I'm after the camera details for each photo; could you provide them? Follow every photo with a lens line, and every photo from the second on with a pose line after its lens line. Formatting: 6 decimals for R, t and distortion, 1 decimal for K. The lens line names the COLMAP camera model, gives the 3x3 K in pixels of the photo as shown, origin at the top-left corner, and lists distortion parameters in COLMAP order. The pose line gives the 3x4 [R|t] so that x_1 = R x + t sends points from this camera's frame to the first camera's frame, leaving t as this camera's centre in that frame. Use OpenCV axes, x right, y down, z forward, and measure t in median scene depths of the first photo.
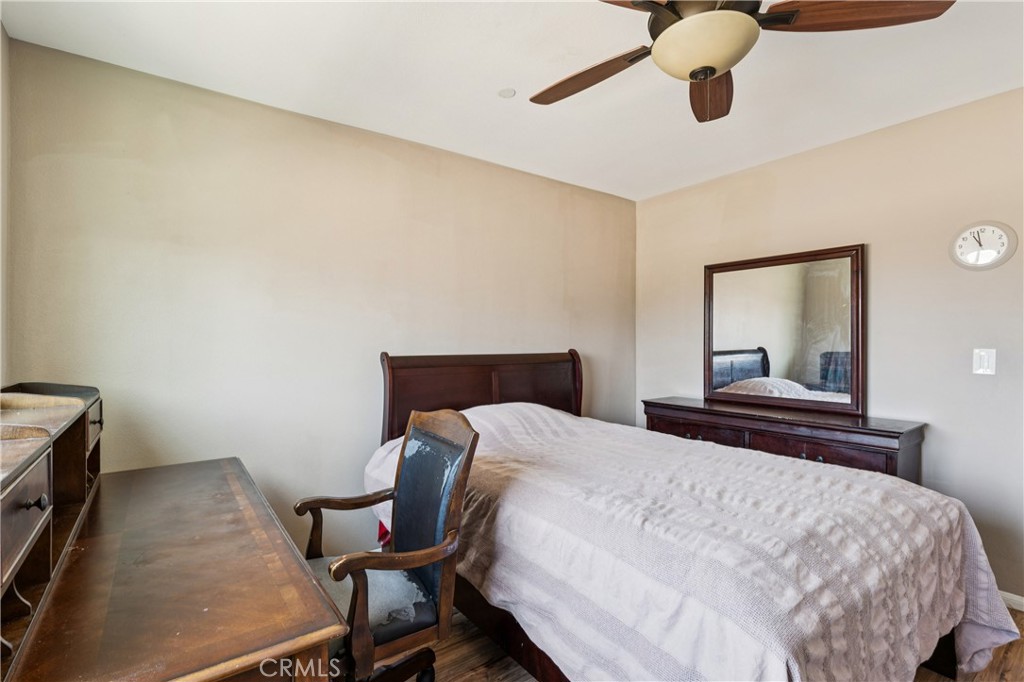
lens RADIAL K [[474.1, 0, 511.4], [0, 474.1, 342.6], [0, 0, 1]] dist [-0.003955, 0.001158]
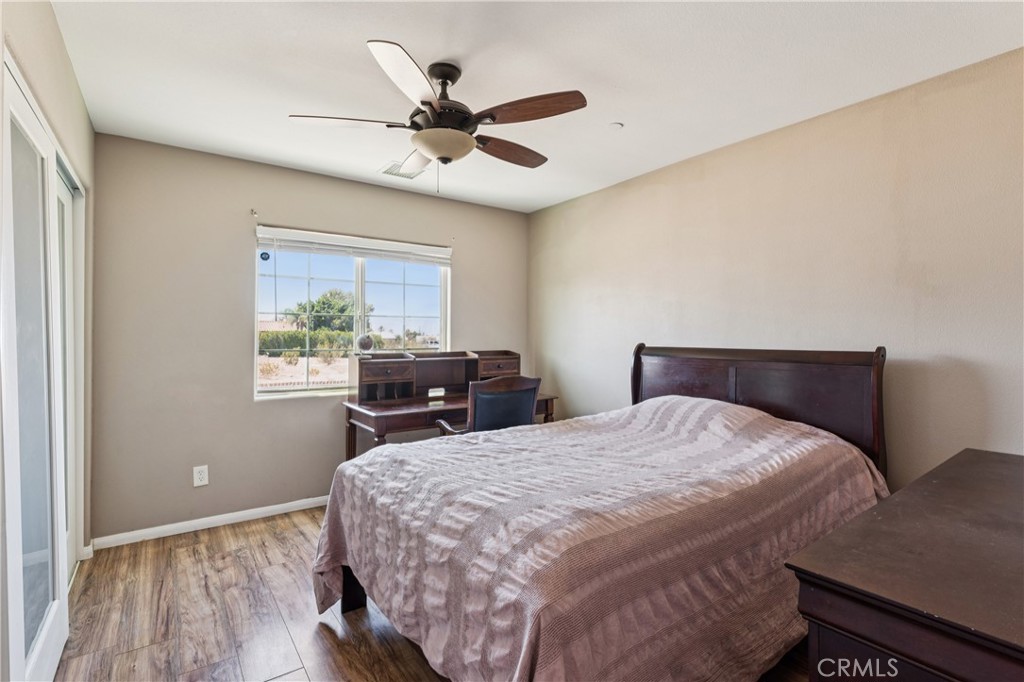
lens RADIAL K [[474.1, 0, 513.4], [0, 474.1, 341.2], [0, 0, 1]] dist [-0.003955, 0.001158]
pose [[0.012522, 0.015602, -0.999800, 1.869879], [-0.002809, 0.999875, 0.015568, -0.006121], [0.999918, 0.002613, 0.012564, 1.168326]]
